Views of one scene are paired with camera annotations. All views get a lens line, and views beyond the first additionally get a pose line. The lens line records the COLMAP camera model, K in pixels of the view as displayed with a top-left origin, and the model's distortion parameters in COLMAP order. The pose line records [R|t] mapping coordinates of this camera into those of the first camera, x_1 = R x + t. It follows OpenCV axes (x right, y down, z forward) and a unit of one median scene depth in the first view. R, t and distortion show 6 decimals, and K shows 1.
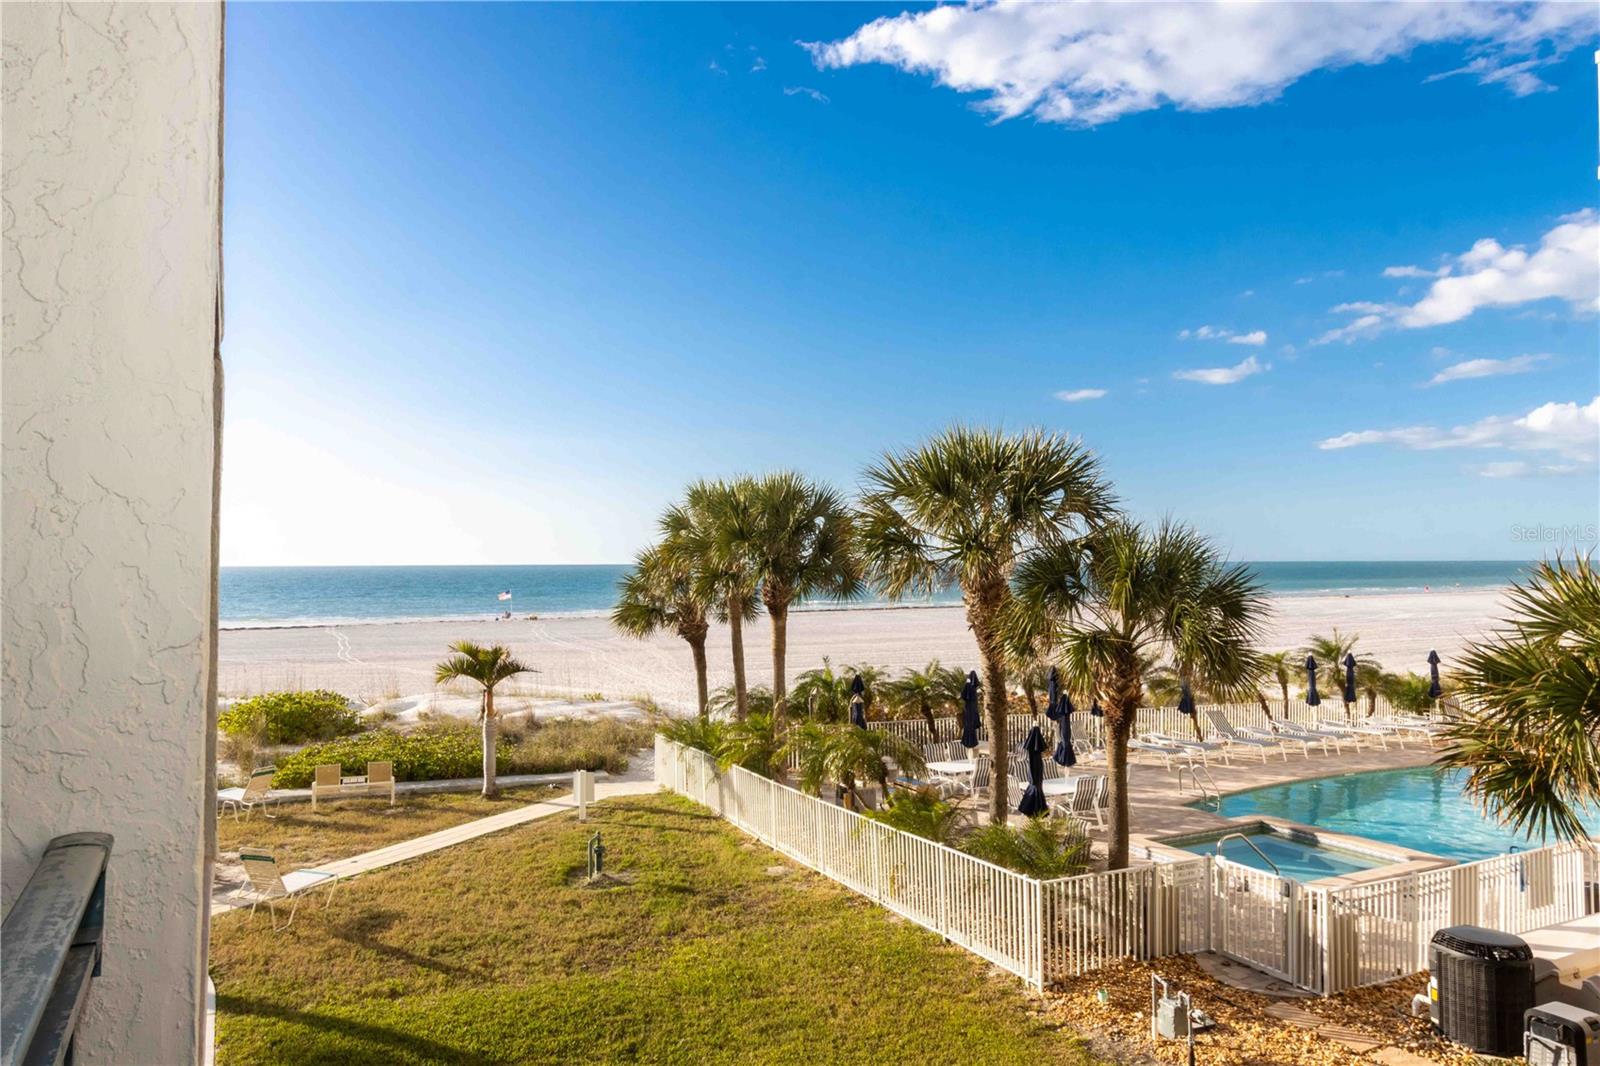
lens RADIAL K [[1111.4, 0, 760.0], [0, 1111.4, 532.5], [0, 0, 1]] dist [0.005574, -0.007219]
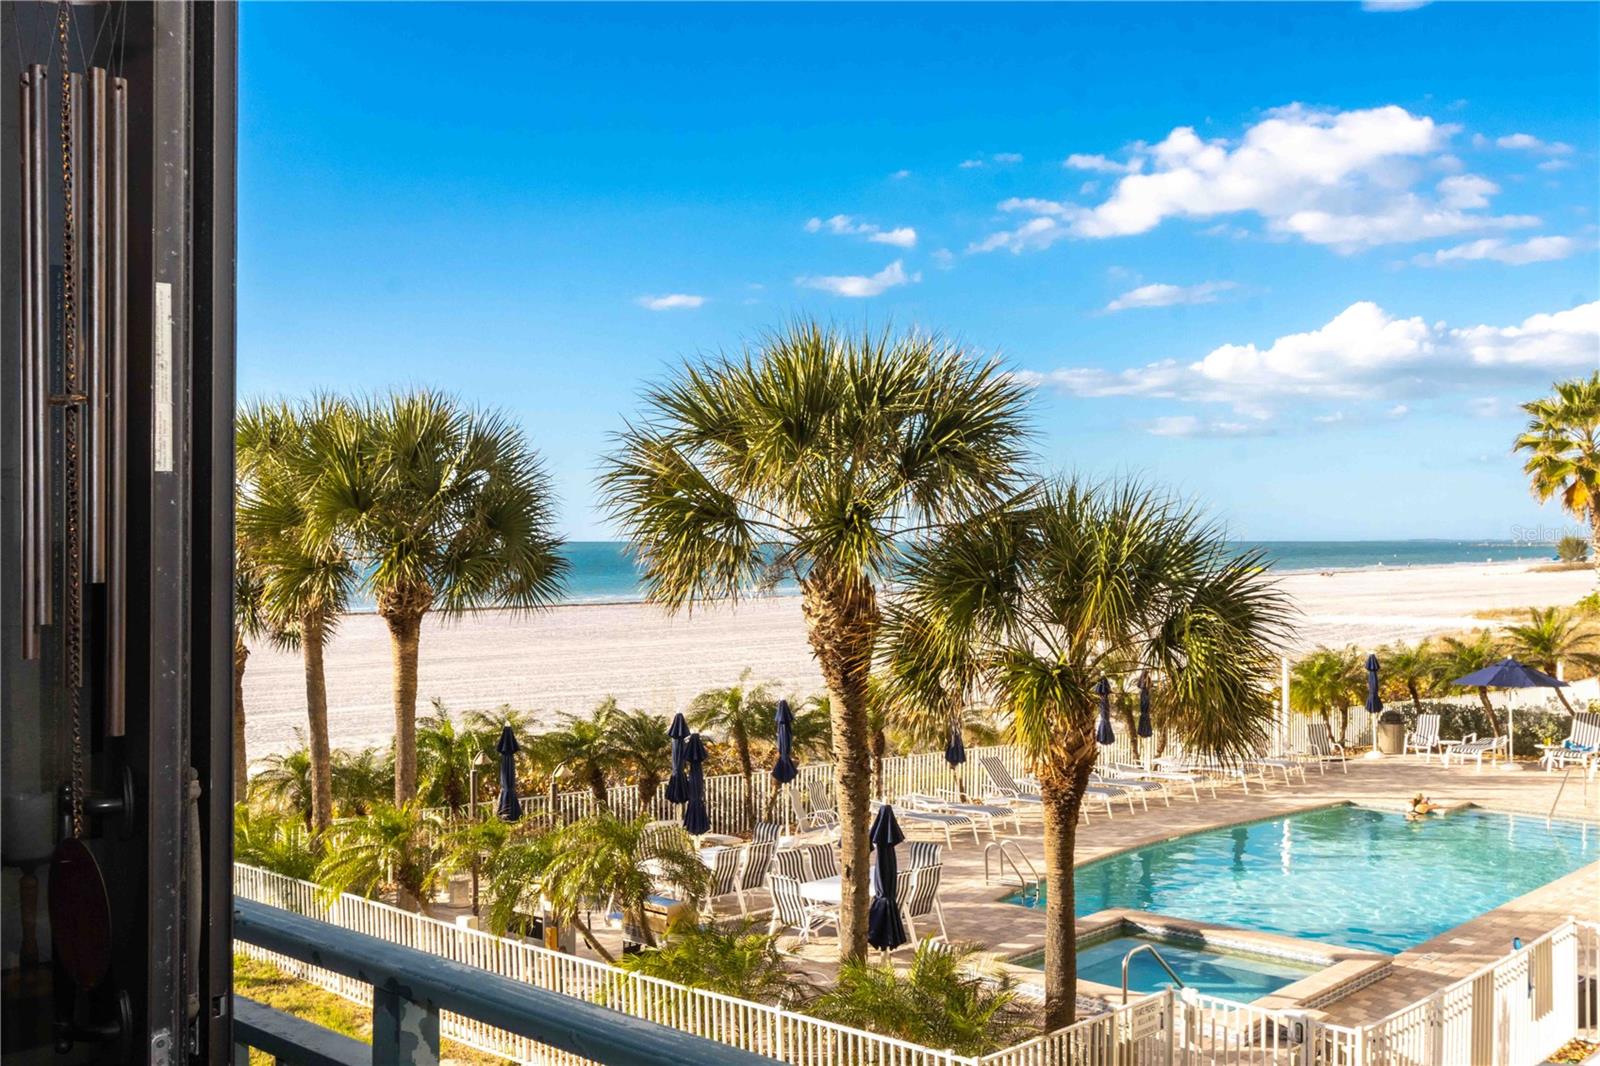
lens RADIAL K [[1652.5, 0, 800.0], [0, 1652.5, 533.0], [0, 0, 1]] dist [0.017489, -0.006602]
pose [[0.936788, 0.005260, 0.349857, -0.136481], [-0.012884, 0.999727, 0.019469, -0.000168], [-0.349659, -0.022746, 0.936601, 0.132896]]
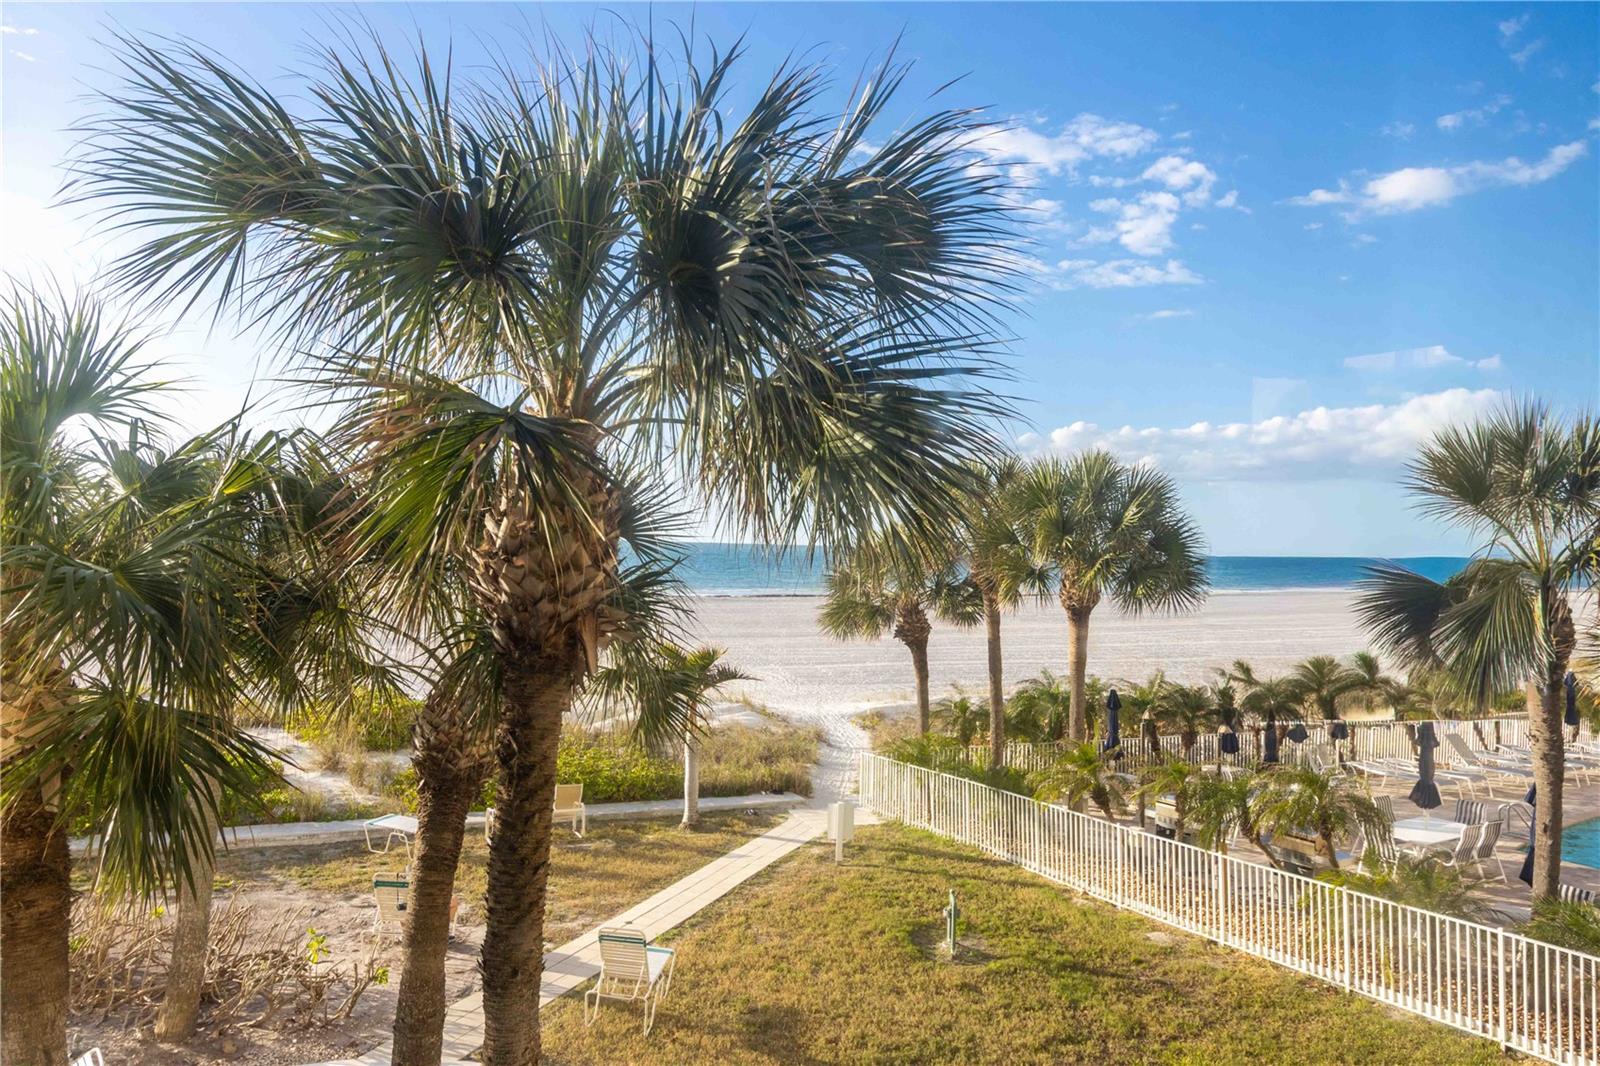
lens RADIAL K [[1167.1, 0, 800.0], [0, 1167.1, 533.0], [0, 0, 1]] dist [0.005439, 0.003519]
pose [[0.996394, 0.030980, 0.078988, -0.381118], [-0.032355, 0.999345, 0.016192, -0.001131], [-0.078435, -0.018690, 0.996744, 0.191531]]
